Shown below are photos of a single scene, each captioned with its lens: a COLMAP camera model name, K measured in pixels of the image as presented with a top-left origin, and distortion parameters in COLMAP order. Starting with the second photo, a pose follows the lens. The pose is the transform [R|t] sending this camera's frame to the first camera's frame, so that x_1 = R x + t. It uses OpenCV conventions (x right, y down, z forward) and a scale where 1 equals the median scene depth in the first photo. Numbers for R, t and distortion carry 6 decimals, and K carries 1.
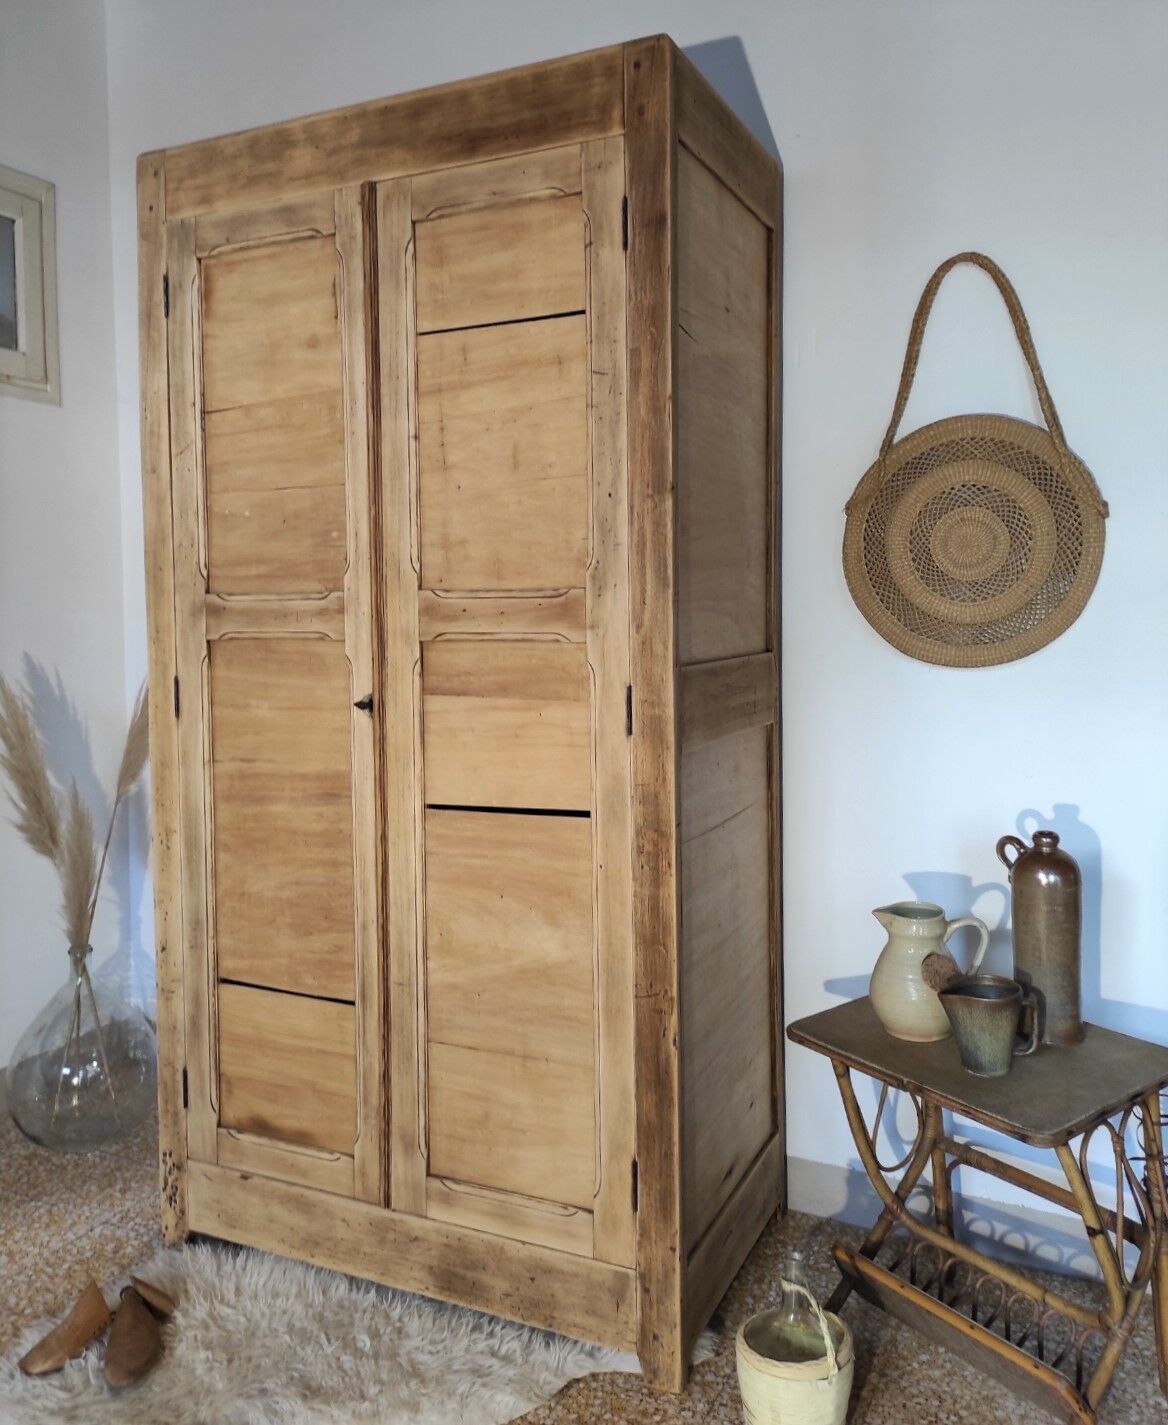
lens RADIAL K [[1176.5, 0, 592.1], [0, 1176.5, 645.7], [0, 0, 1]] dist [0.045510, -0.040917]
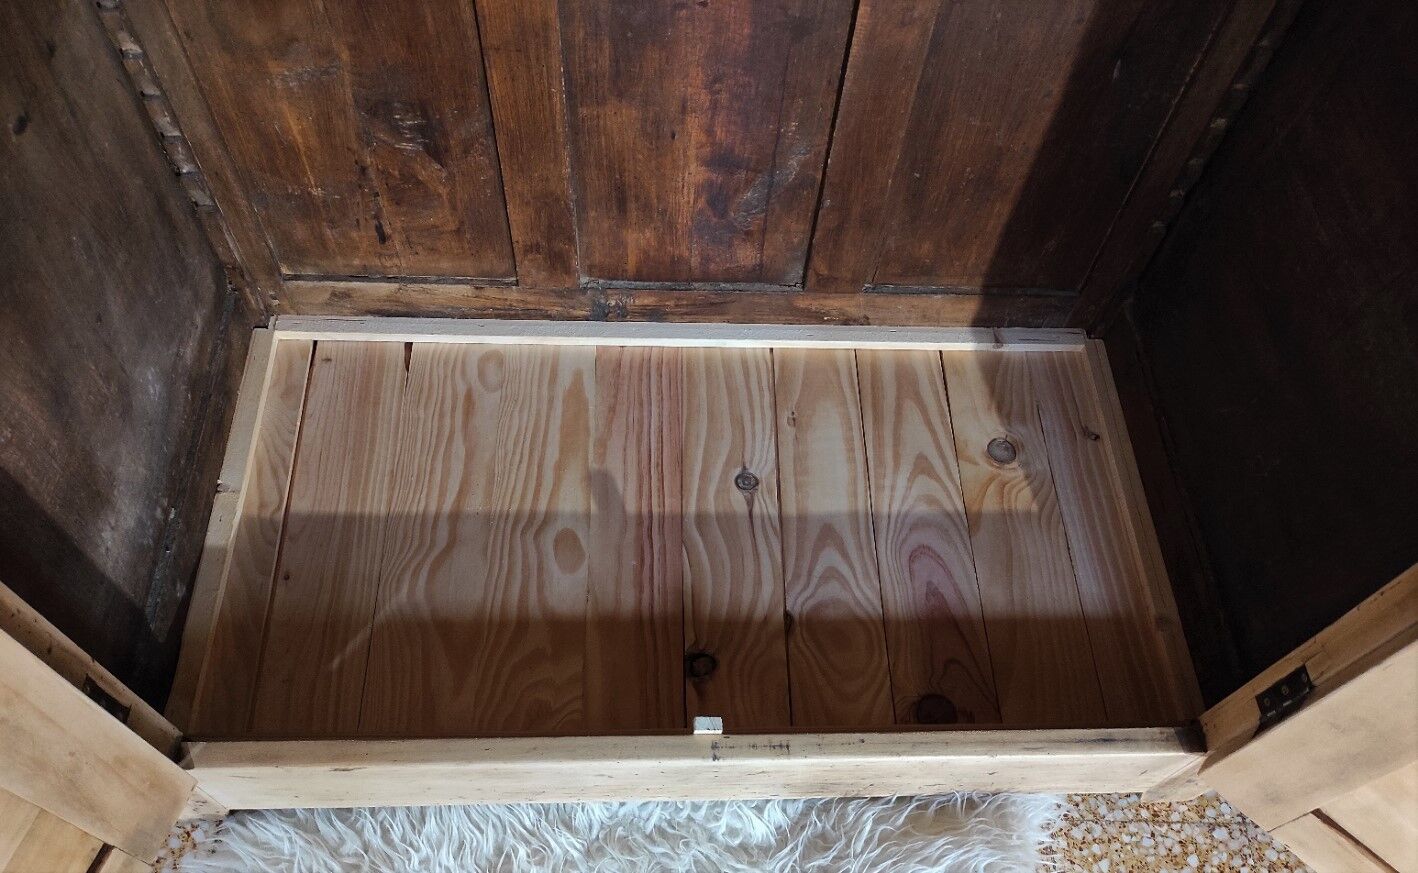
lens RADIAL K [[1037.5, 0, 710.6], [0, 1037.5, 528.7], [0, 0, 1]] dist [0.029687, -0.013004]
pose [[0.890900, -0.360283, 0.276575, -0.263484], [-0.054313, 0.520053, 0.852405, 0.036086], [-0.450940, -0.774430, 0.443747, 0.893909]]
